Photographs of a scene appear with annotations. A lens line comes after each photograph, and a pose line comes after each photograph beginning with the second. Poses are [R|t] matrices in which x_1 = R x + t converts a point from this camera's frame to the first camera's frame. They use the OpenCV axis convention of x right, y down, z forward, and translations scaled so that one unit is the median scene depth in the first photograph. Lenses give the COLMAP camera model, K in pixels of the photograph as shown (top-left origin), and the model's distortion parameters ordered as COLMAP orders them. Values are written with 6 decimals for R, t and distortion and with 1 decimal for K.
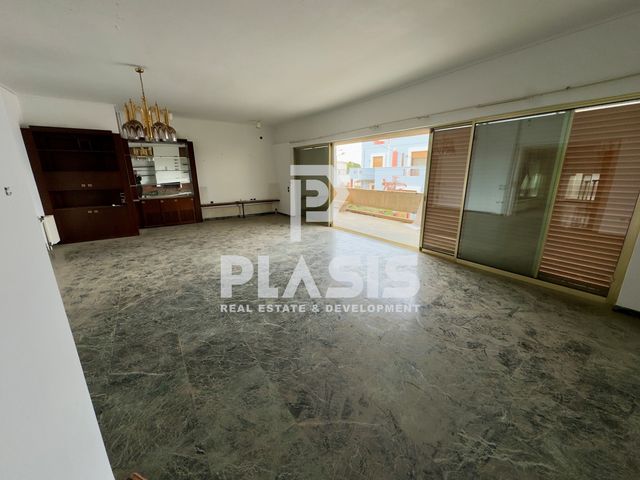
lens RADIAL K [[256.3, 0, 320.0], [0, 256.3, 240.0], [0, 0, 1]] dist [-0.000815, -0.000085]
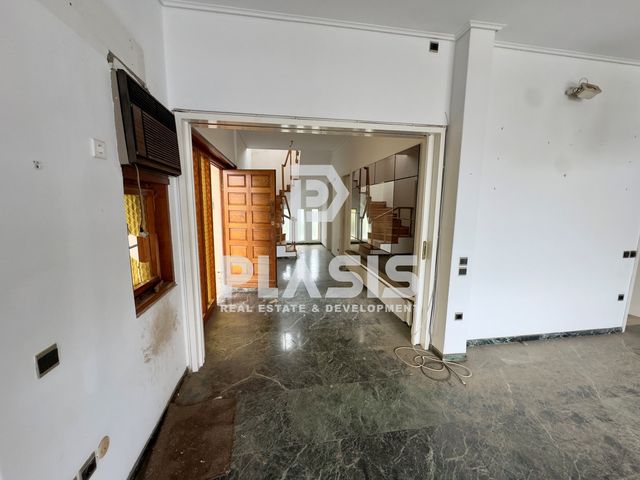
lens RADIAL K [[256.3, 0, 320.0], [0, 256.3, 240.0], [0, 0, 1]] dist [-0.000815, -0.000085]
pose [[-0.417043, 0.134620, -0.898862, -0.186204], [-0.238739, 0.938017, 0.251251, -0.149298], [0.876971, 0.319375, -0.359055, 0.502899]]
